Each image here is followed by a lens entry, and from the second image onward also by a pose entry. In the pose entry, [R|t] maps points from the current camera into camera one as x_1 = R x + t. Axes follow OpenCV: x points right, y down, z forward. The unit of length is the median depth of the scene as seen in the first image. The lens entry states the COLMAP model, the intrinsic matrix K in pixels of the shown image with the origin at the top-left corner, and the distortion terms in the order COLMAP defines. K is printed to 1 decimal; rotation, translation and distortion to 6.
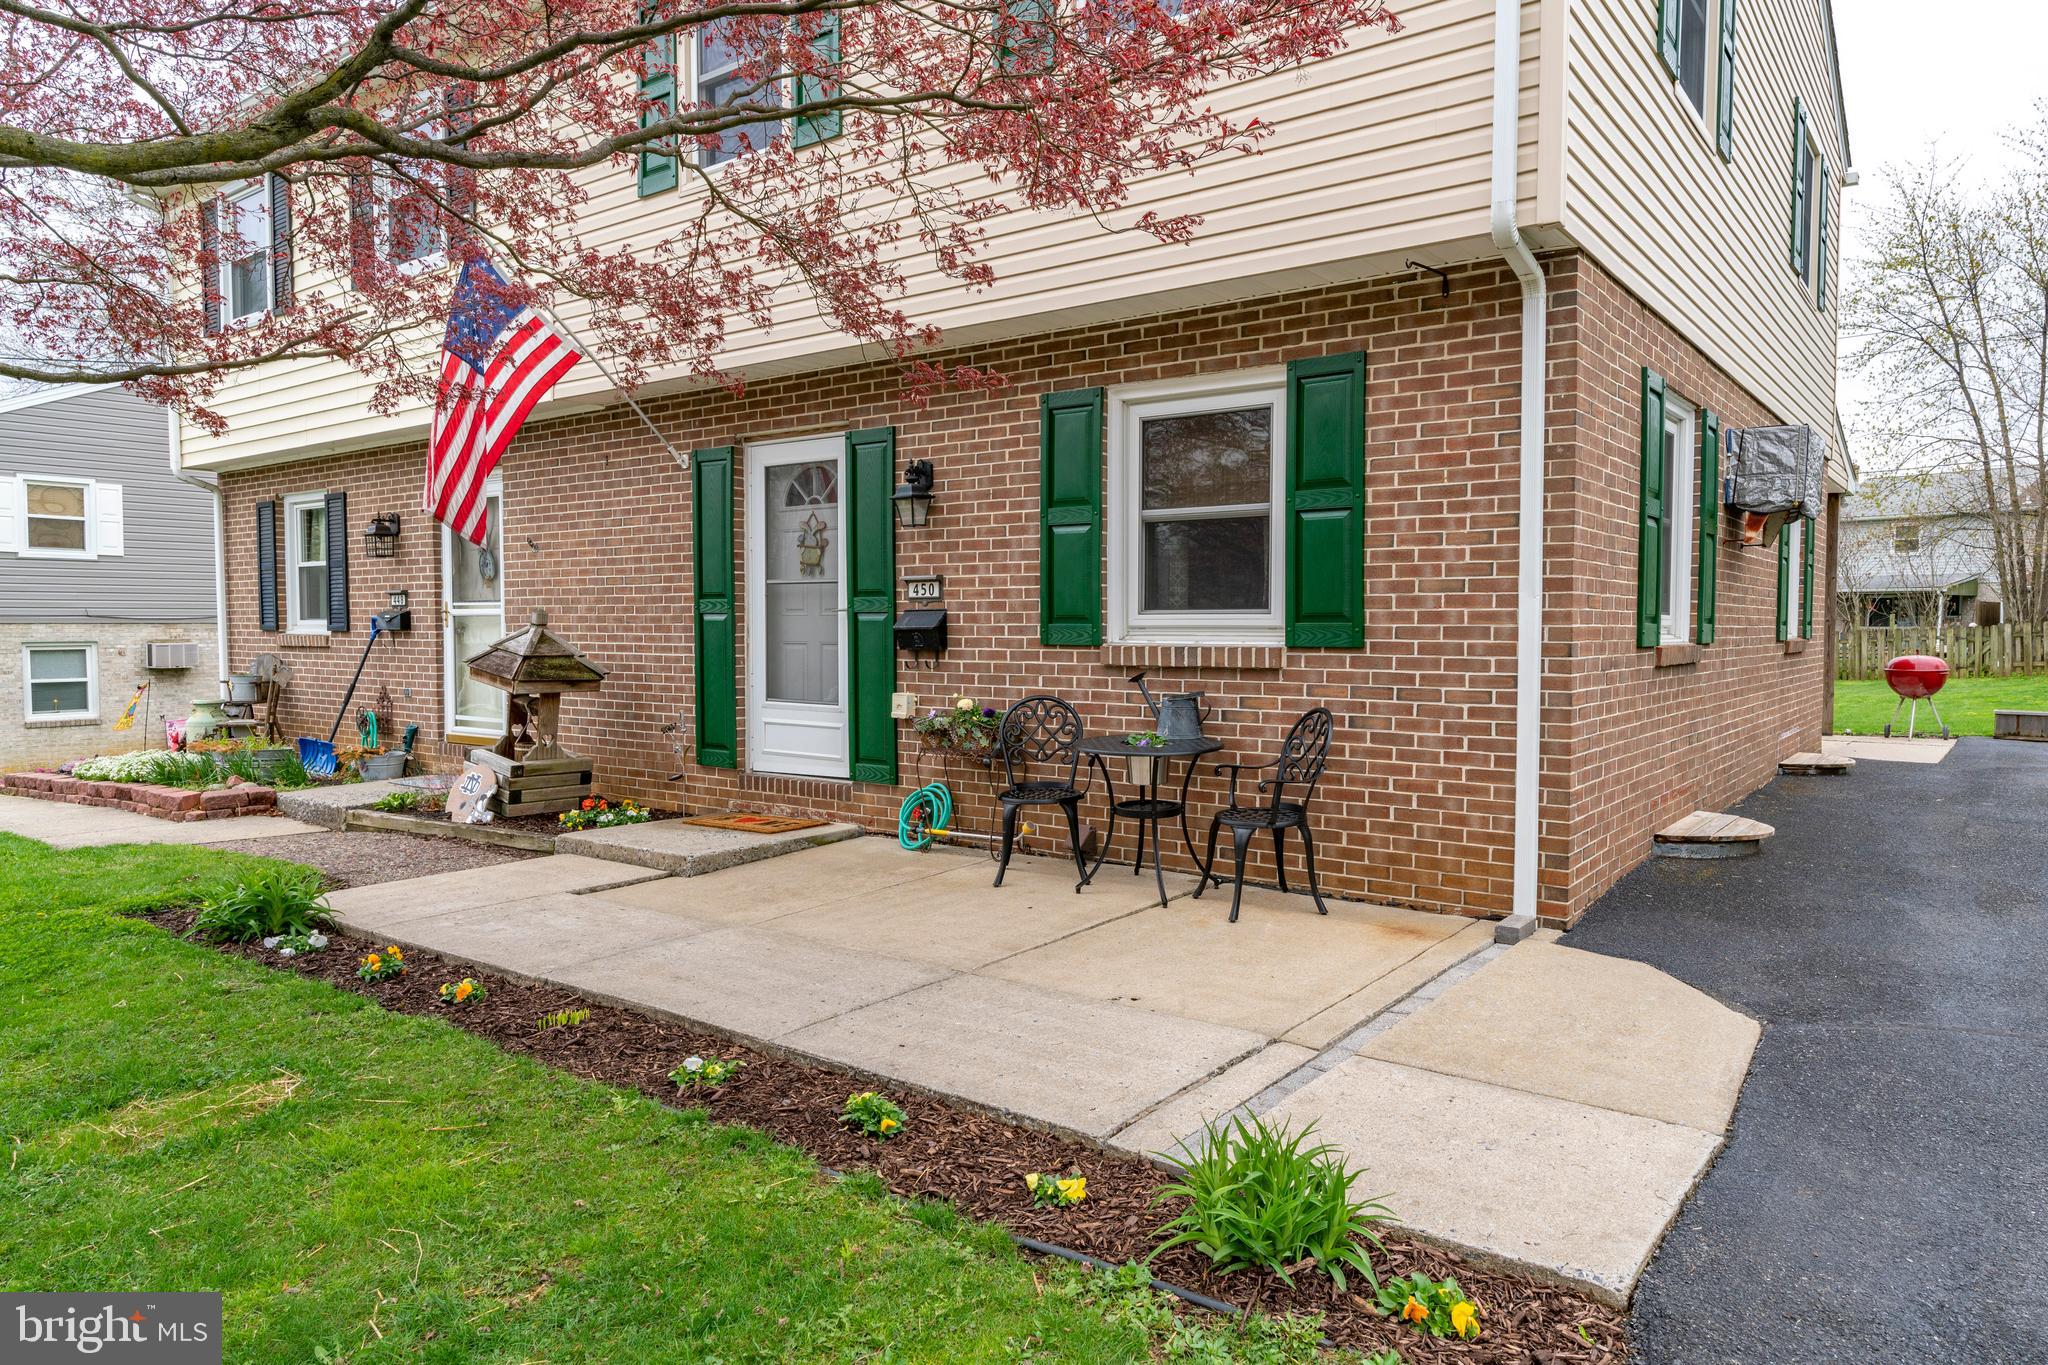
lens RADIAL K [[1297.3, 0, 1068.0], [0, 1297.3, 683.8], [0, 0, 1]] dist [-0.002353, 0.000291]
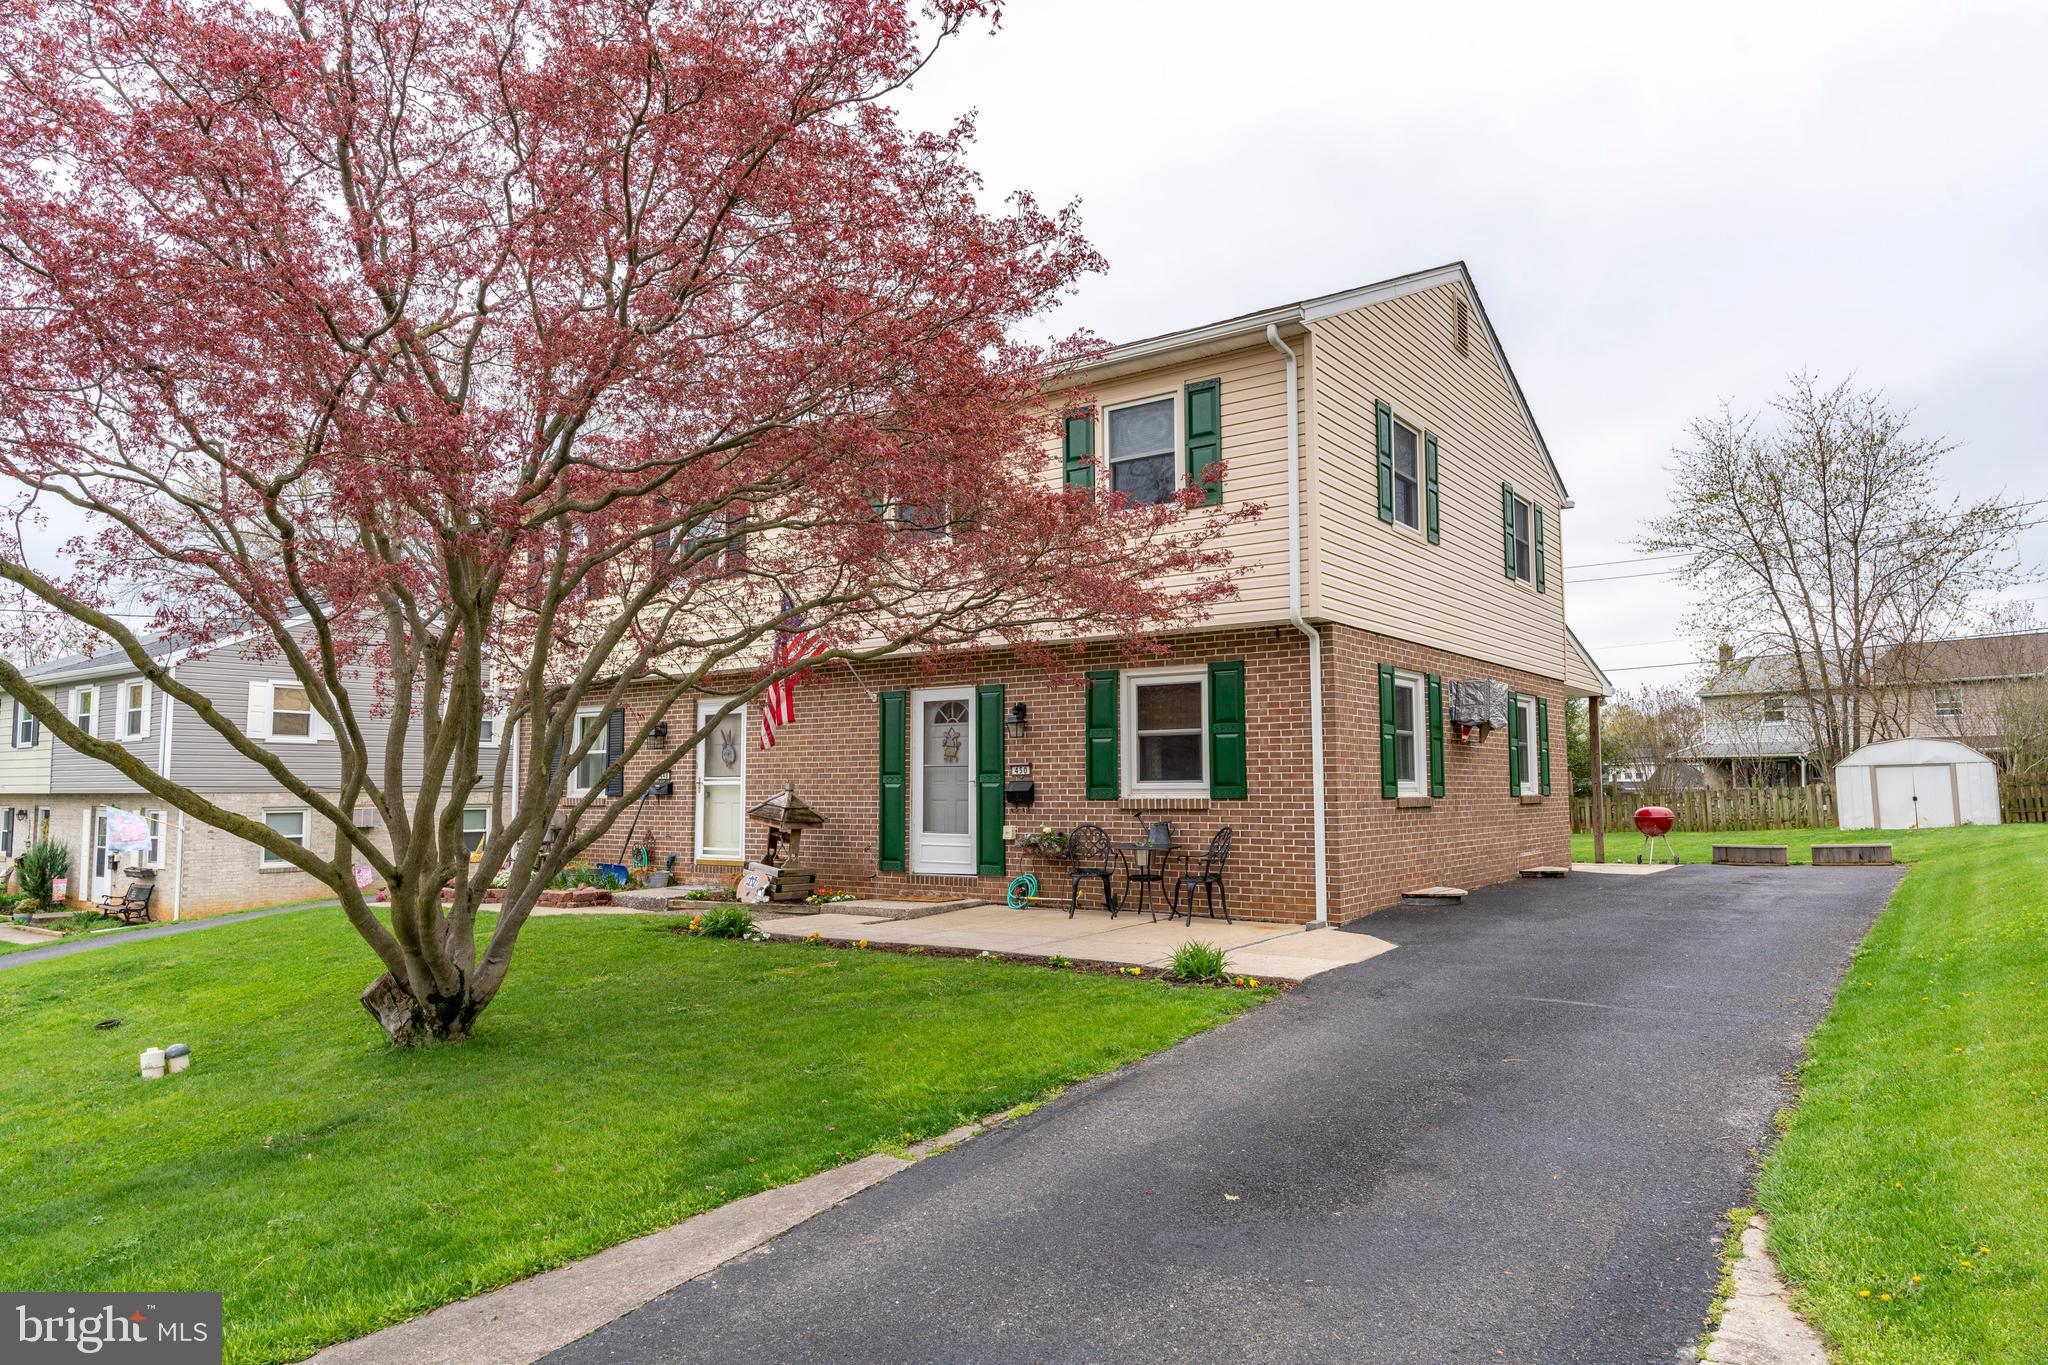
lens RADIAL K [[1289.0, 0, 1024.0], [0, 1289.0, 682.5], [0, 0, 1]] dist [-0.002663, 0.000944]
pose [[0.999984, -0.005594, 0.000316, -0.117262], [0.005588, 0.991663, -0.128739, 0.046366], [0.000407, 0.128739, 0.991678, -0.963969]]
